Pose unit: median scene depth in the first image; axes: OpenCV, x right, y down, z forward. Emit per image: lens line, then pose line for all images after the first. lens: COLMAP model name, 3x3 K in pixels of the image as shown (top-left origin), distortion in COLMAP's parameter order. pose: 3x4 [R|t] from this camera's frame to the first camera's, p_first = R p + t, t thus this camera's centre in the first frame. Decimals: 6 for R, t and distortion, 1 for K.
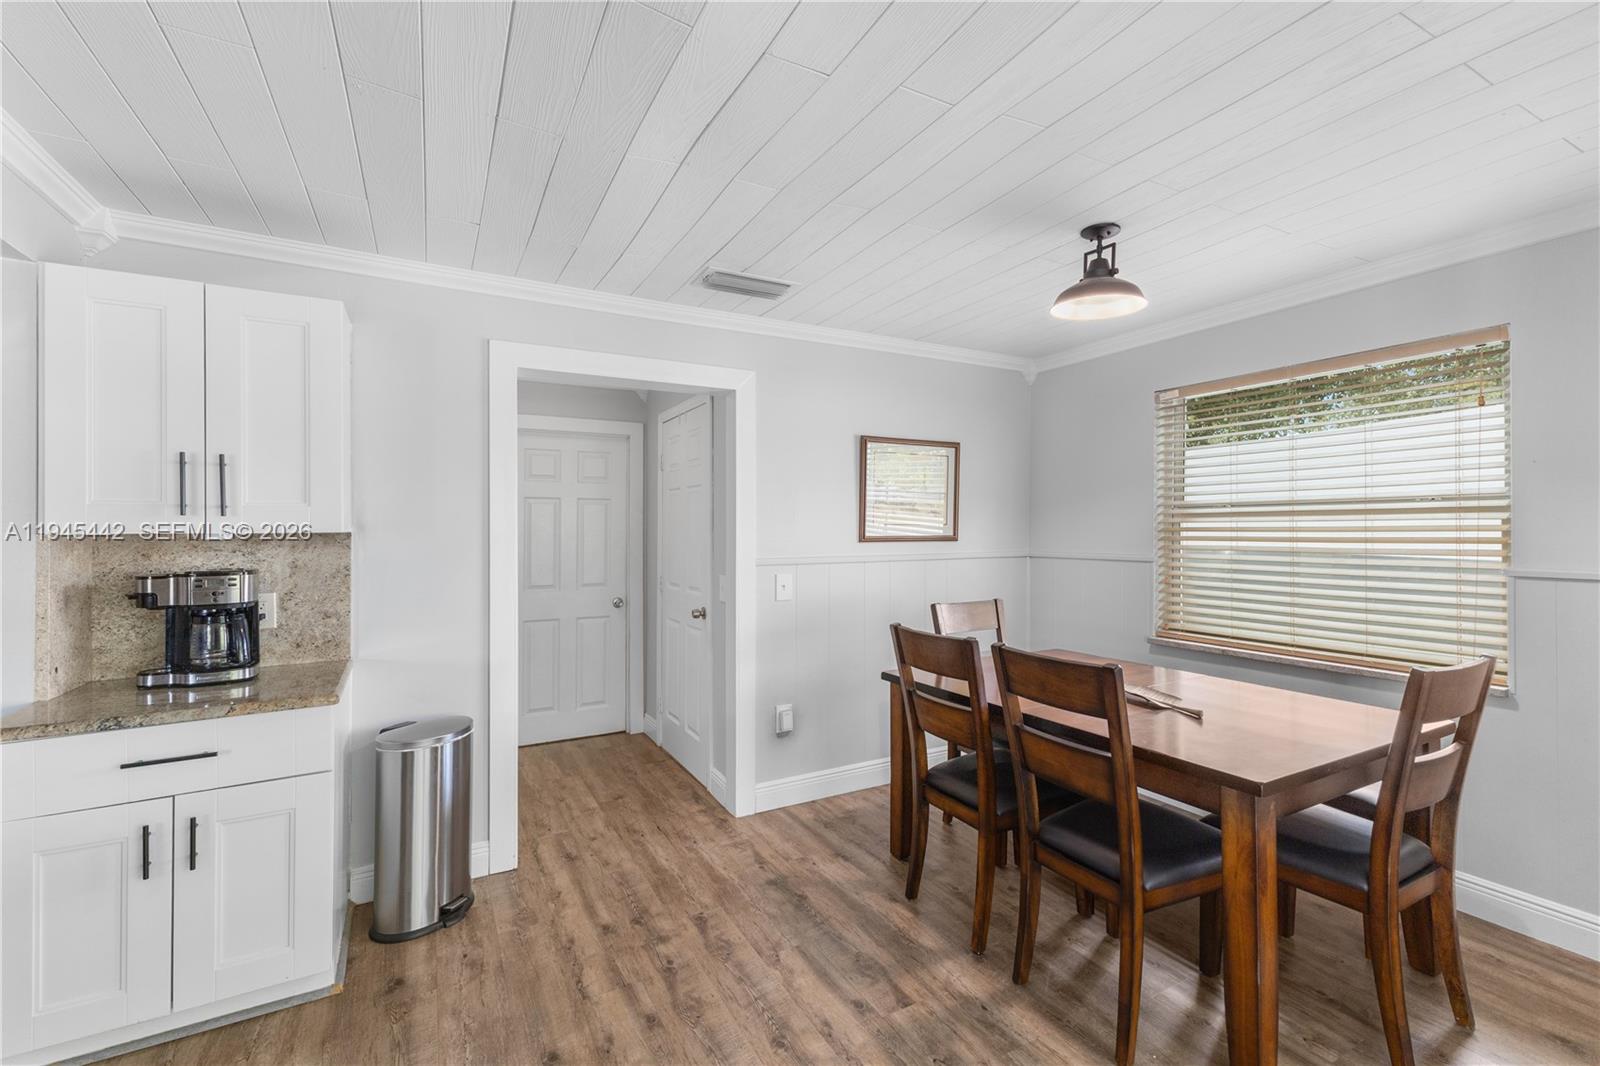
lens RADIAL K [[689.8, 0, 820.5], [0, 689.8, 516.1], [0, 0, 1]] dist [0.014442, -0.004500]
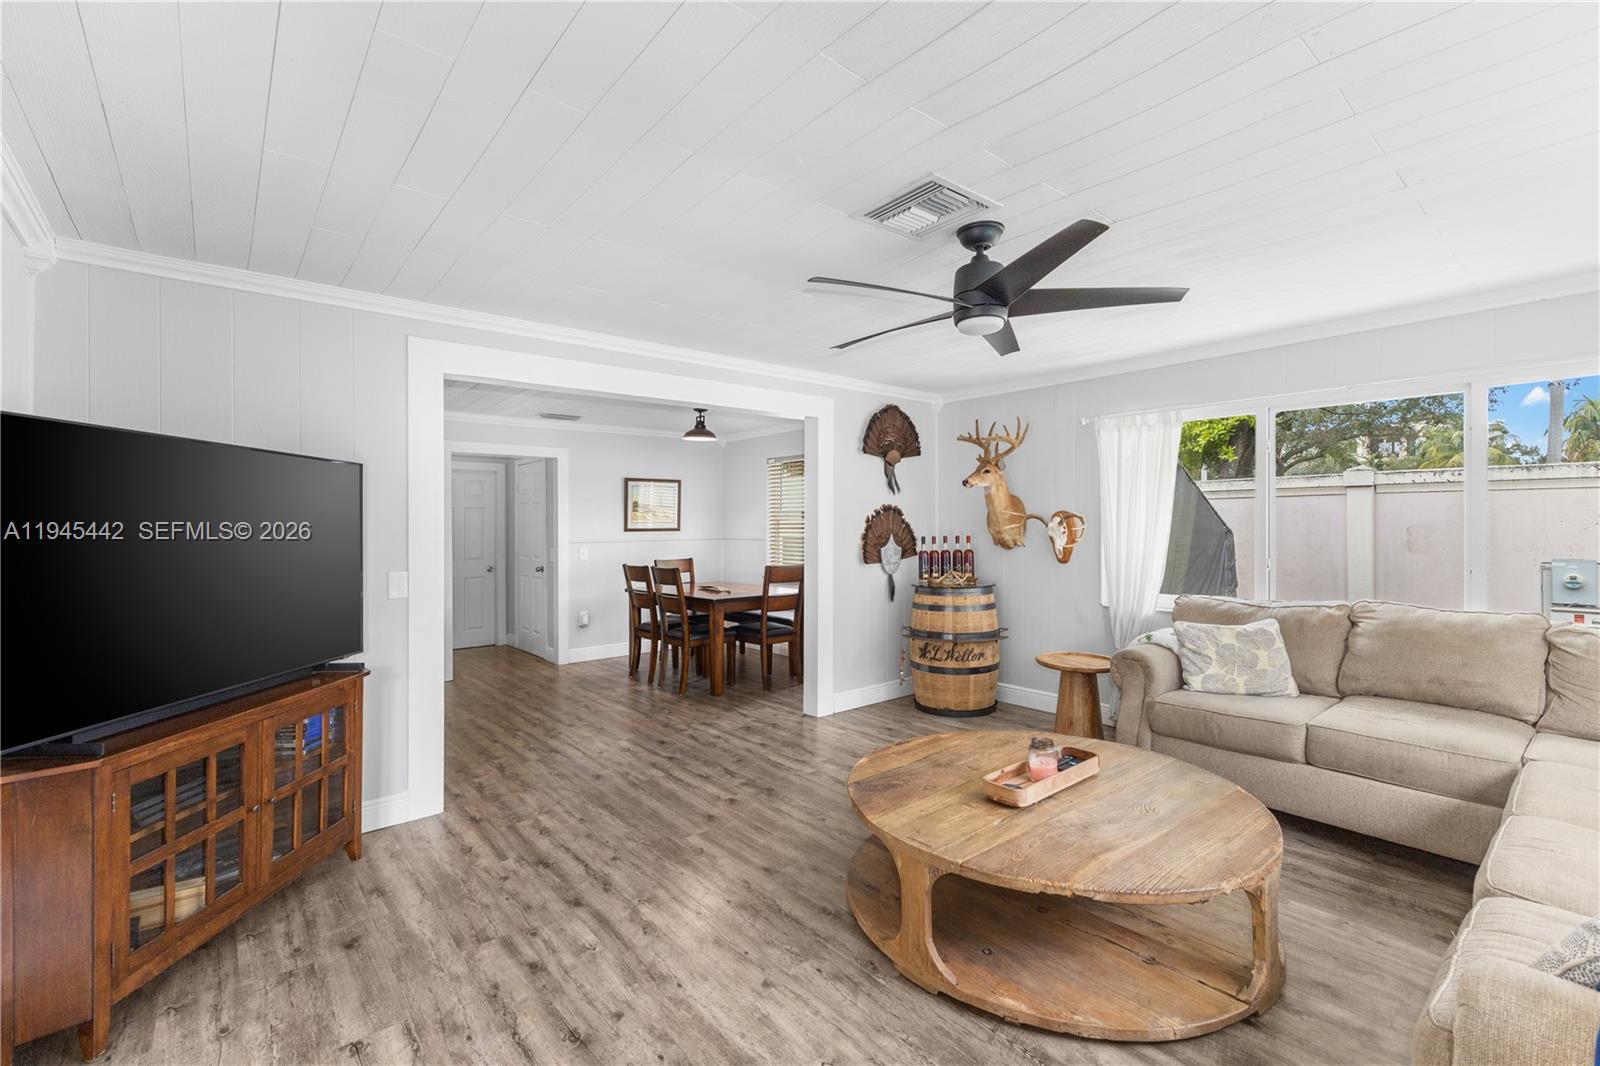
lens RADIAL K [[689.8, 0, 809.0], [0, 689.8, 513.2], [0, 0, 1]] dist [0.014442, -0.004500]
pose [[0.982862, -0.001365, 0.184338, 0.216845], [0.000803, 0.999995, 0.003123, -0.021153], [-0.184341, -0.002922, 0.982858, -1.083667]]
